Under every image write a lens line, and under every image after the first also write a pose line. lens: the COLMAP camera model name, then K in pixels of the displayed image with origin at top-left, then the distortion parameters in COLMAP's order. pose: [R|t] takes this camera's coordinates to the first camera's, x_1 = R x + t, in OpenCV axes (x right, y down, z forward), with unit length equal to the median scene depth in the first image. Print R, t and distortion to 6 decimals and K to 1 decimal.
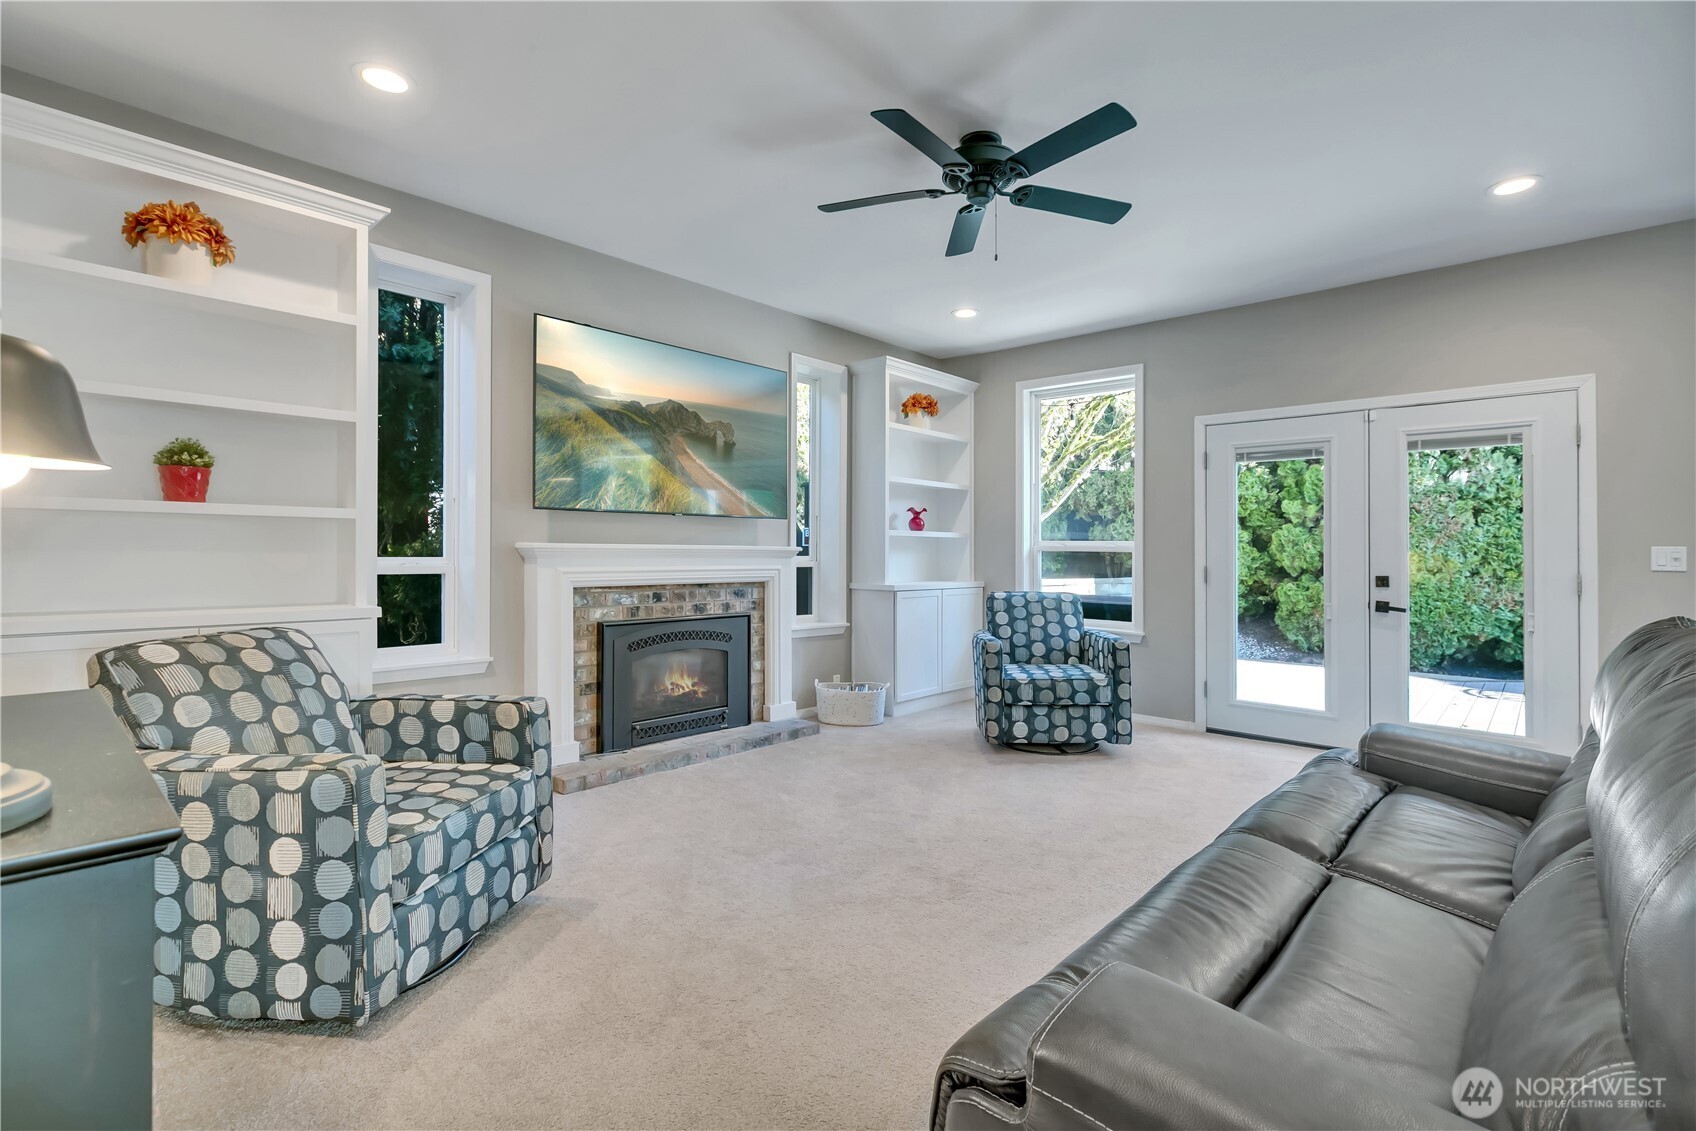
lens RADIAL K [[780.0, 0, 851.2], [0, 780.0, 548.1], [0, 0, 1]] dist [0.000031, 0.000025]
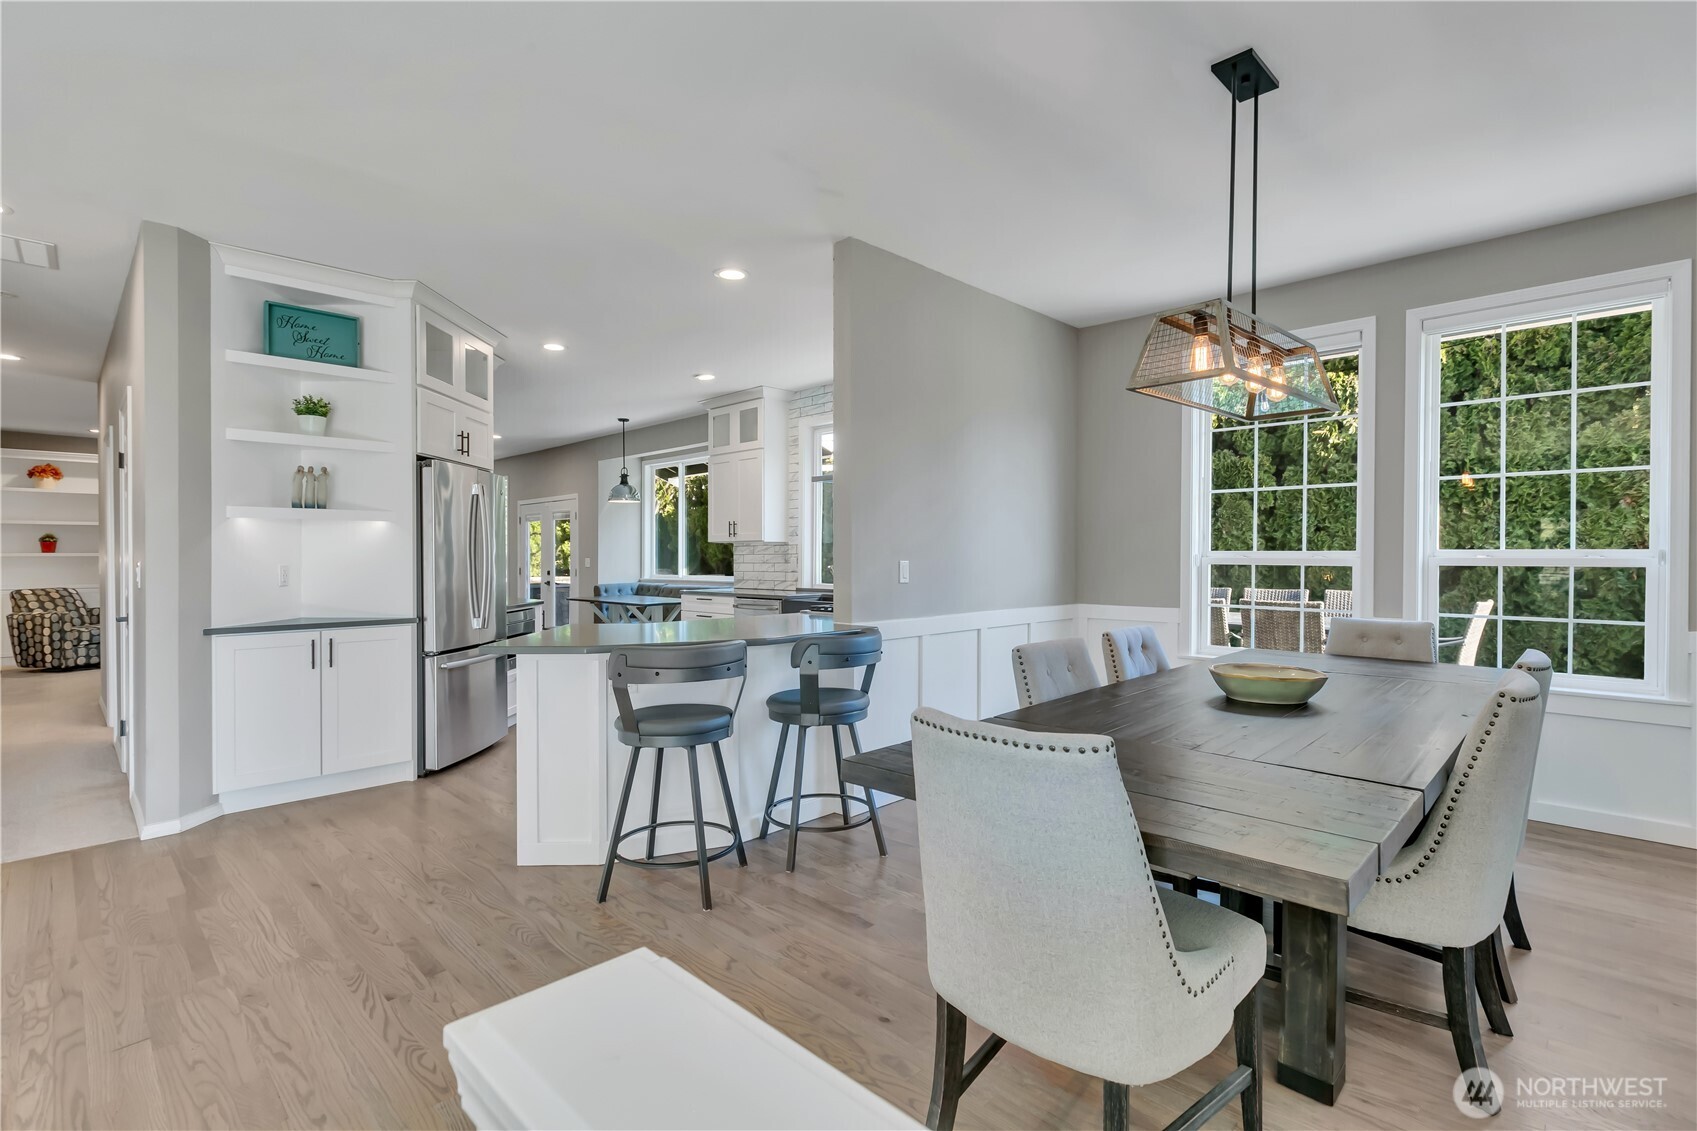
lens RADIAL K [[789.4, 0, 859.8], [0, 789.4, 549.8], [0, 0, 1]] dist [0.000616, 0.000554]
pose [[0.999511, -0.011458, -0.029078, 1.744051], [0.011481, 0.999934, 0.000605, -0.020618], [0.029069, -0.000939, 0.999577, -1.464193]]
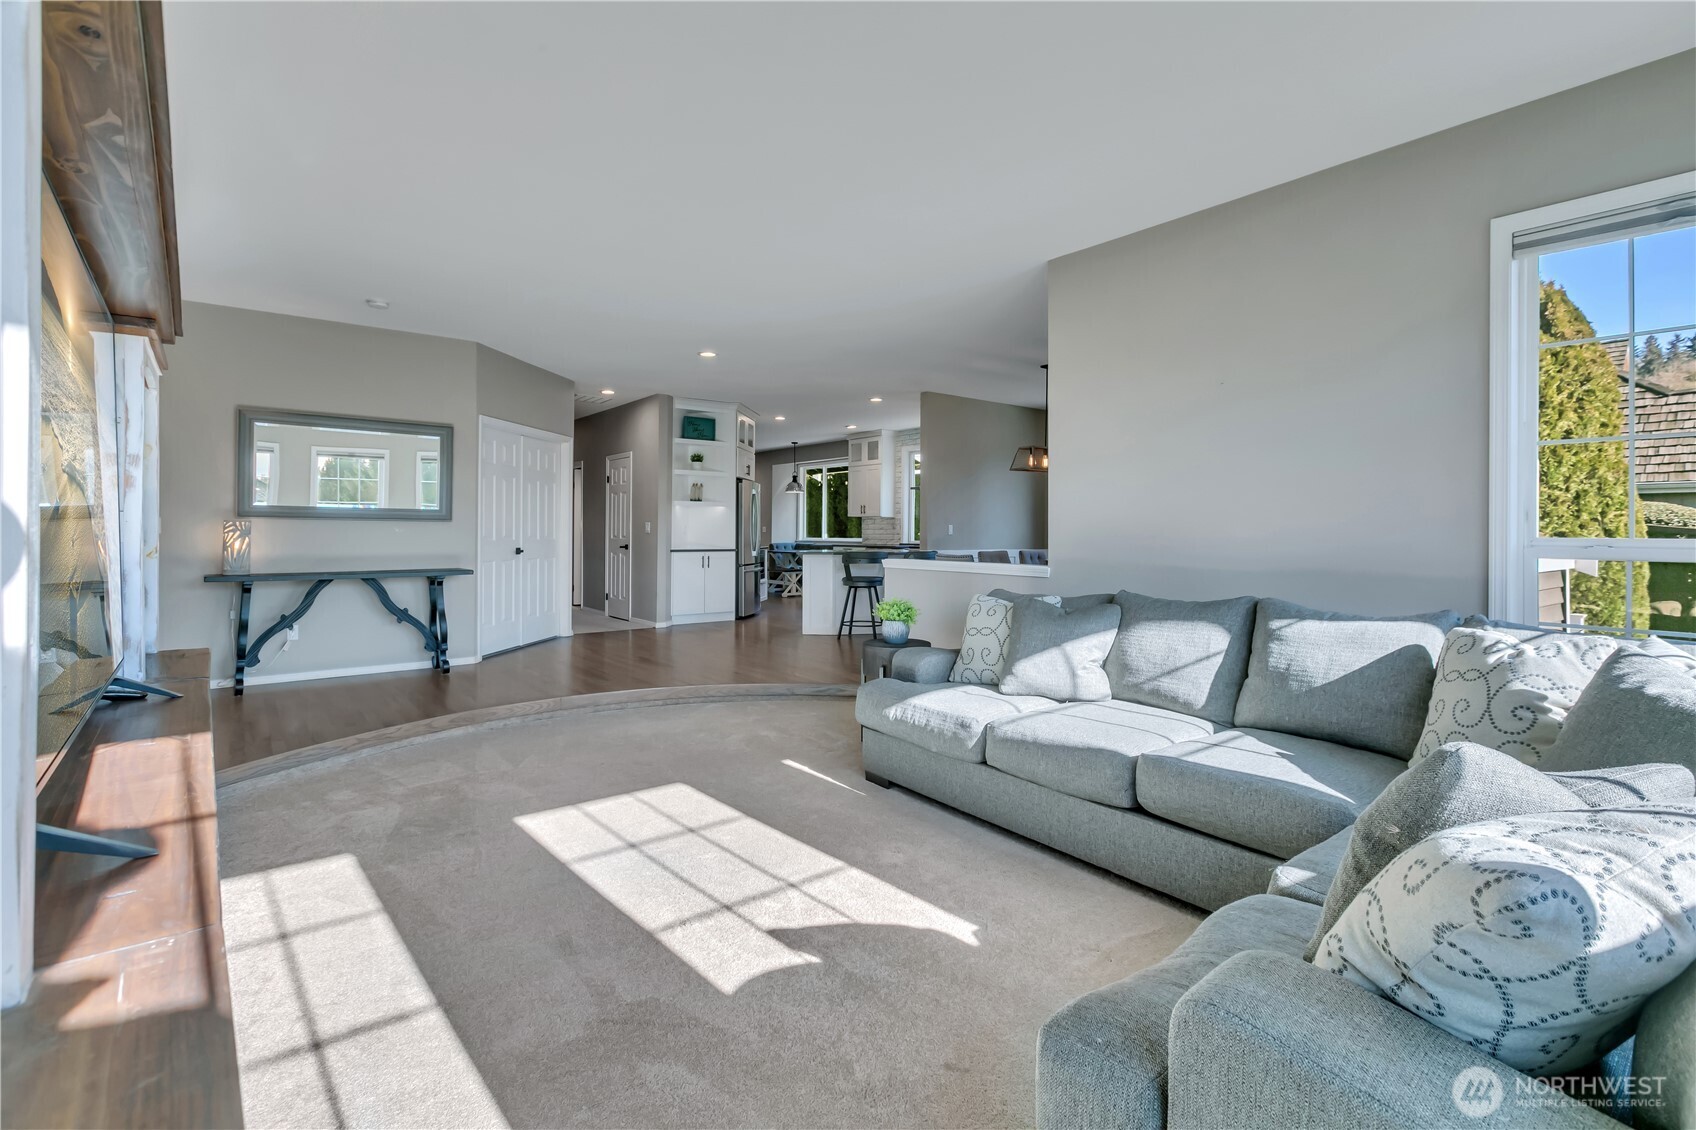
lens RADIAL K [[782.1, 0, 854.4], [0, 782.1, 527.3], [0, 0, 1]] dist [-0.000605, 0.000150]
pose [[0.988470, -0.003871, -0.151365, 1.833477], [0.004199, 0.999989, 0.001845, -0.006295], [0.151356, -0.002460, 0.988476, -2.675630]]
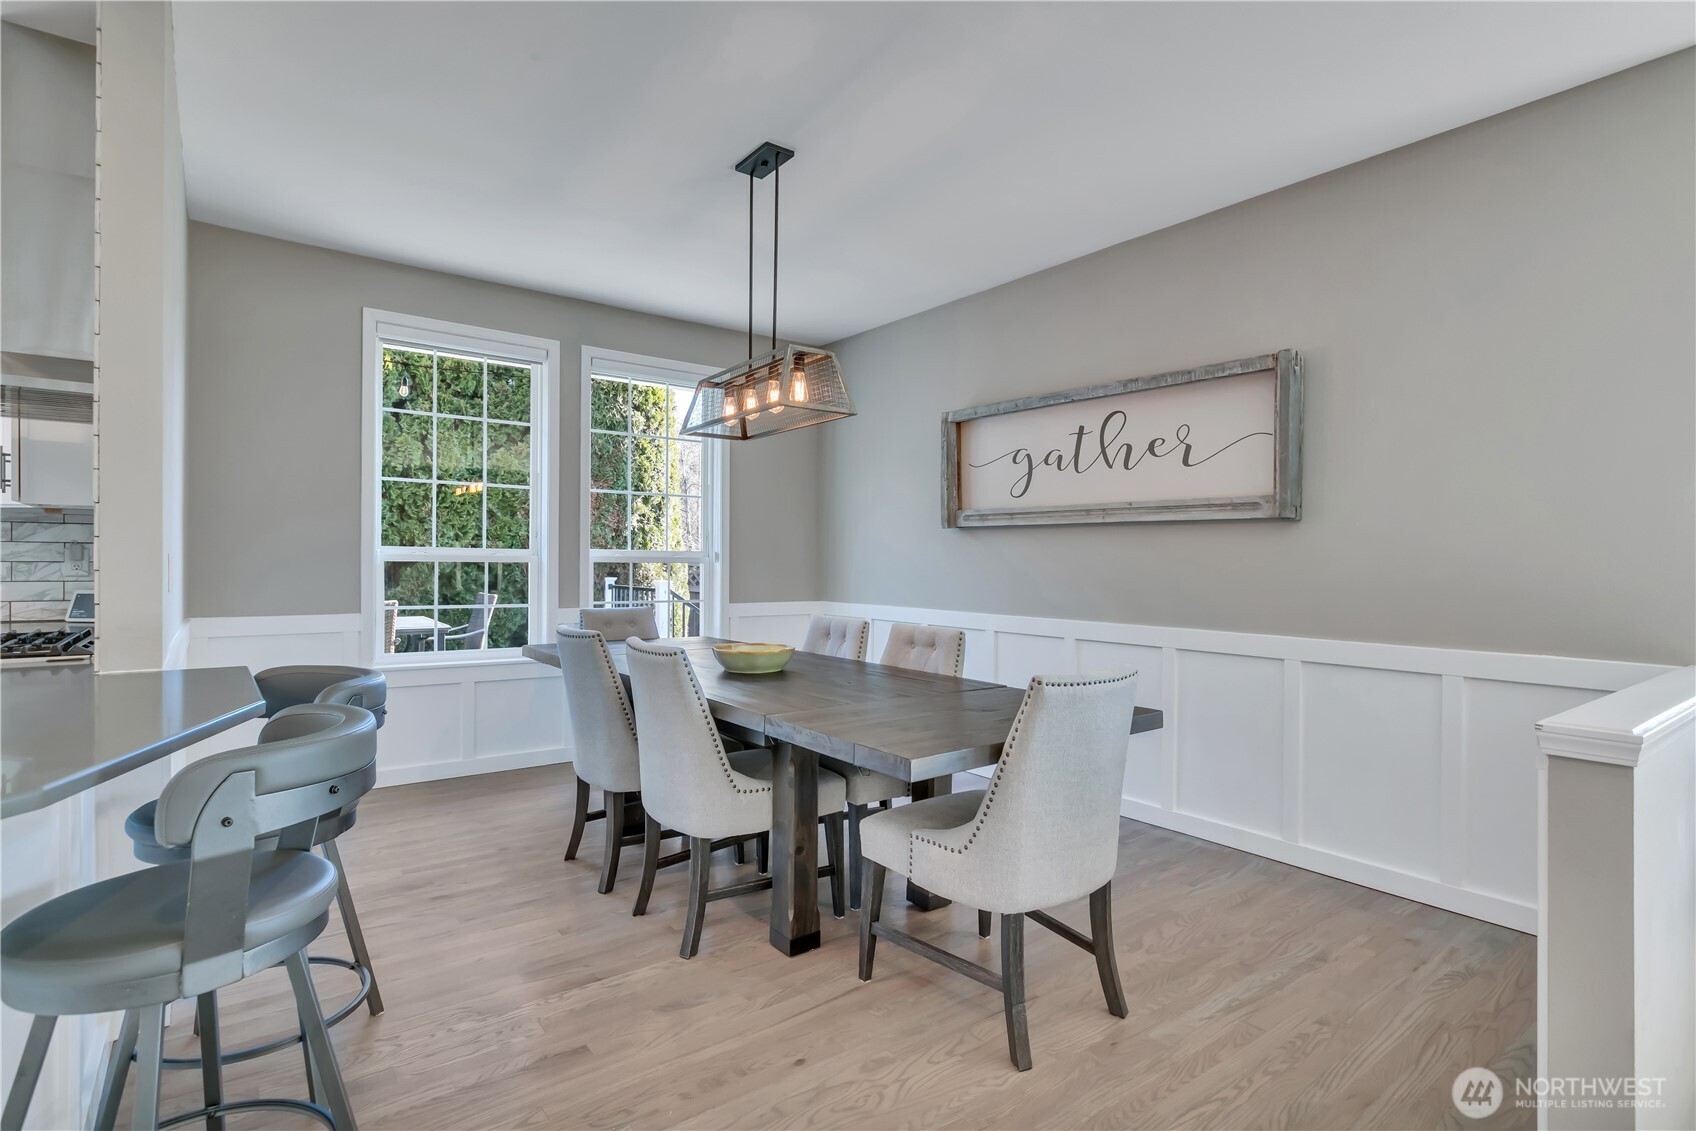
lens RADIAL K [[830.2, 0, 848.0], [0, 830.2, 565.5], [0, 0, 1]] dist [-0.000737, 0.000304]
pose [[0.175949, -0.013768, 0.984303, 1.303317], [-0.018028, 0.999689, 0.017206, -0.016342], [-0.984234, -0.020773, 0.175646, -1.087498]]
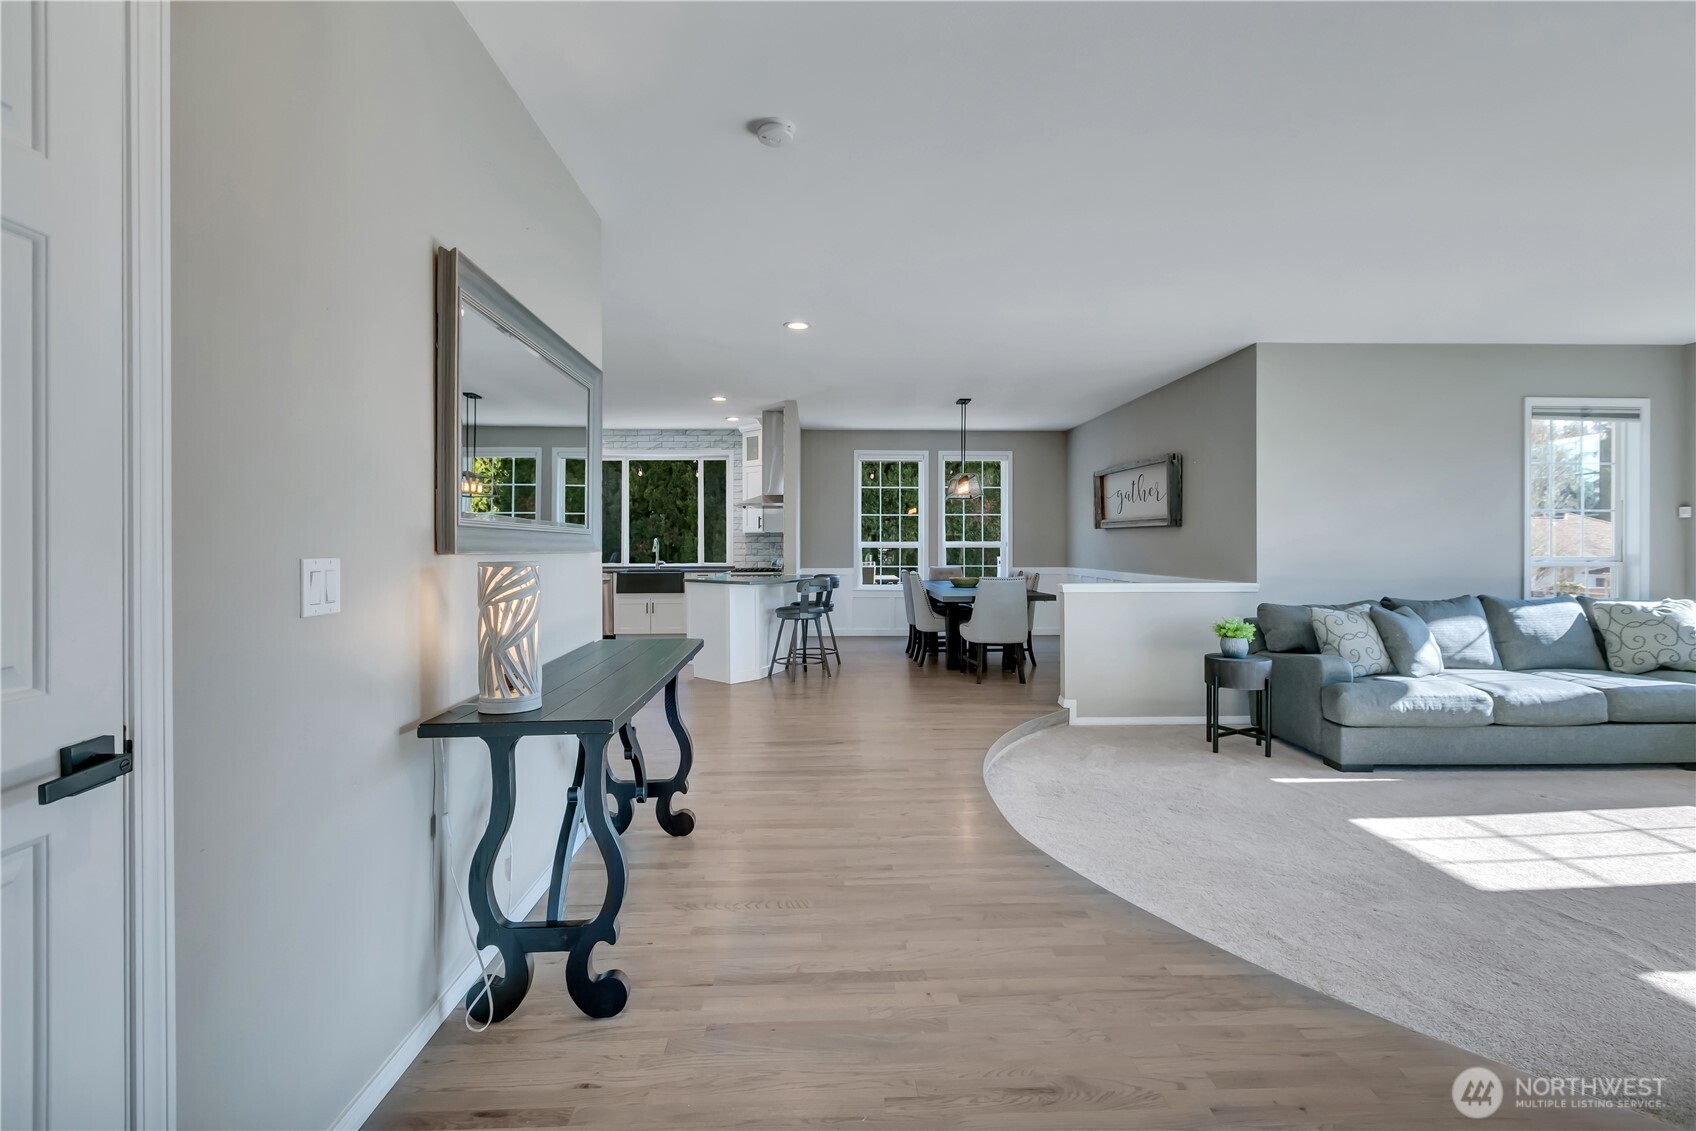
lens RADIAL K [[780.0, 0, 851.2], [0, 780.0, 548.1], [0, 0, 1]] dist [0.000031, 0.000025]
pose [[0.709176, -0.013450, 0.704903, 0.472239], [0.001410, 0.999843, 0.017659, -0.035721], [-0.705030, -0.011529, 0.709084, -2.043115]]
